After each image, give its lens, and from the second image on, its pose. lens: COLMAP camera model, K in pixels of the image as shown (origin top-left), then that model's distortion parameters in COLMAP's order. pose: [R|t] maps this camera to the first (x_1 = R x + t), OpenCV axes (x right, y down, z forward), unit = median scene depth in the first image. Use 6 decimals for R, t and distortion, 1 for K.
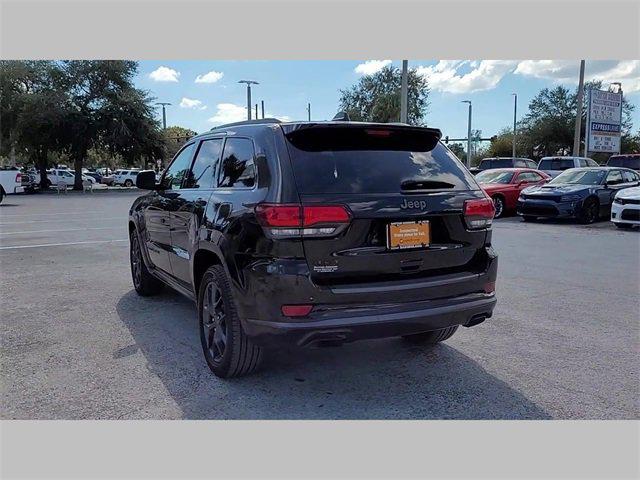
lens RADIAL K [[593.6, 0, 319.9], [0, 593.6, 240.2], [0, 0, 1]] dist [0.045475, 0.000000]
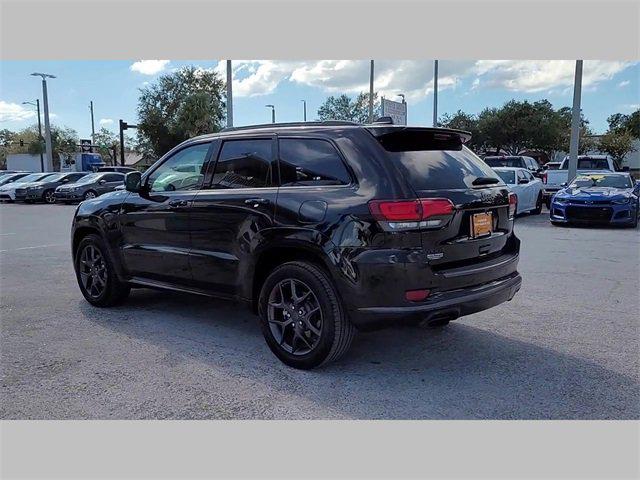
lens RADIAL K [[593.6, 0, 318.2], [0, 593.6, 238.4], [0, 0, 1]] dist [0.045475, 0.000000]
pose [[0.935780, -0.046073, 0.349562, -0.053979], [0.048272, 0.998831, 0.002424, 0.000061], [-0.349265, 0.014605, 0.936910, 0.002019]]
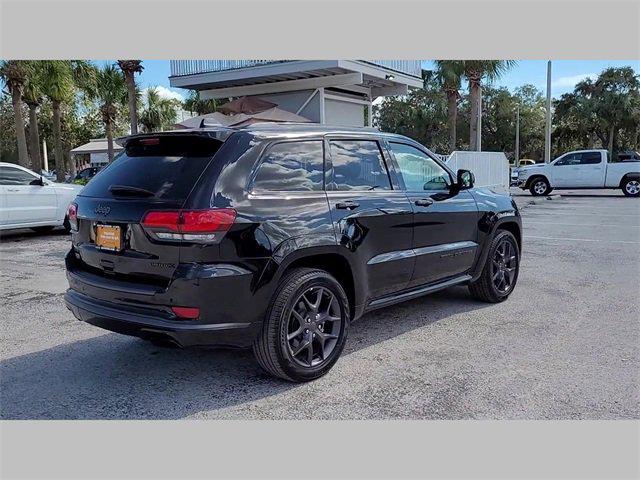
lens RADIAL K [[593.6, 0, 320.8], [0, 593.6, 237.7], [0, 0, 1]] dist [0.045475, 0.000000]
pose [[0.357911, 0.111106, -0.927122, 0.124536], [-0.095665, 0.992034, 0.081954, -0.012972], [0.928842, 0.059361, 0.365689, 0.092830]]
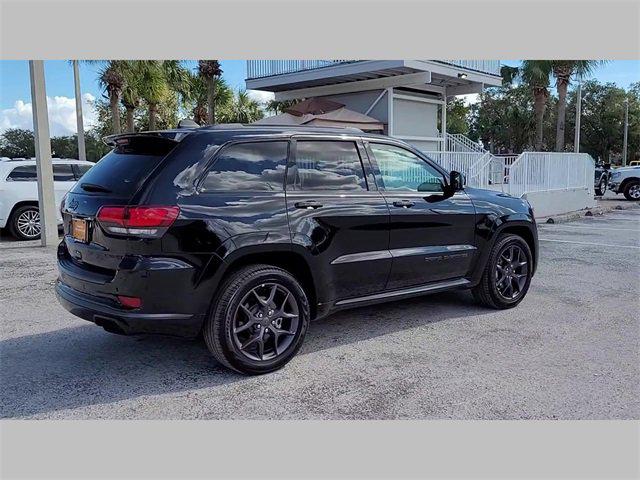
lens RADIAL K [[593.6, 0, 320.6], [0, 593.6, 237.9], [0, 0, 1]] dist [0.045475, 0.000000]
pose [[0.197032, 0.119426, -0.973096, 0.134077], [-0.109140, 0.989056, 0.099286, -0.015679], [0.974303, 0.086641, 0.207910, 0.117765]]
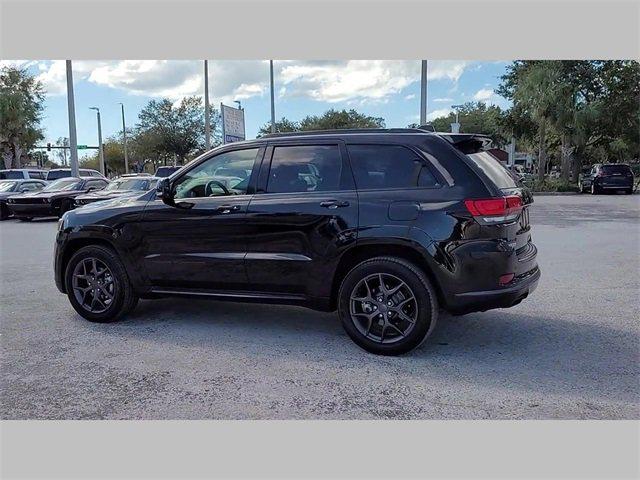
lens RADIAL K [[593.6, 0, 318.6], [0, 593.6, 243.0], [0, 0, 1]] dist [0.045475, 0.000000]
pose [[0.778528, -0.087354, 0.621500, -0.105168], [0.093551, 0.995355, 0.022713, -0.002485], [-0.620598, 0.040459, 0.783085, 0.021123]]
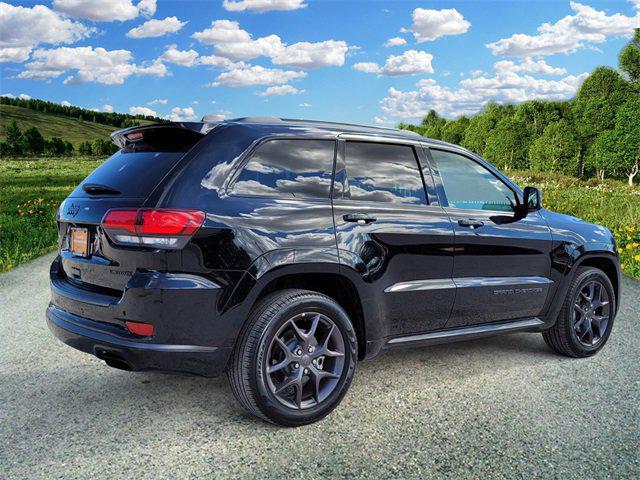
lens RADIAL K [[646.2, 0, 319.7], [0, 646.2, 259.9], [0, 0, 1]] dist [0.066188, 0.000000]
pose [[0.177459, 0.087422, -0.980238, 0.120015], [-0.130847, 0.989299, 0.064543, -0.009443], [0.975391, 0.116808, 0.186999, 0.114386]]
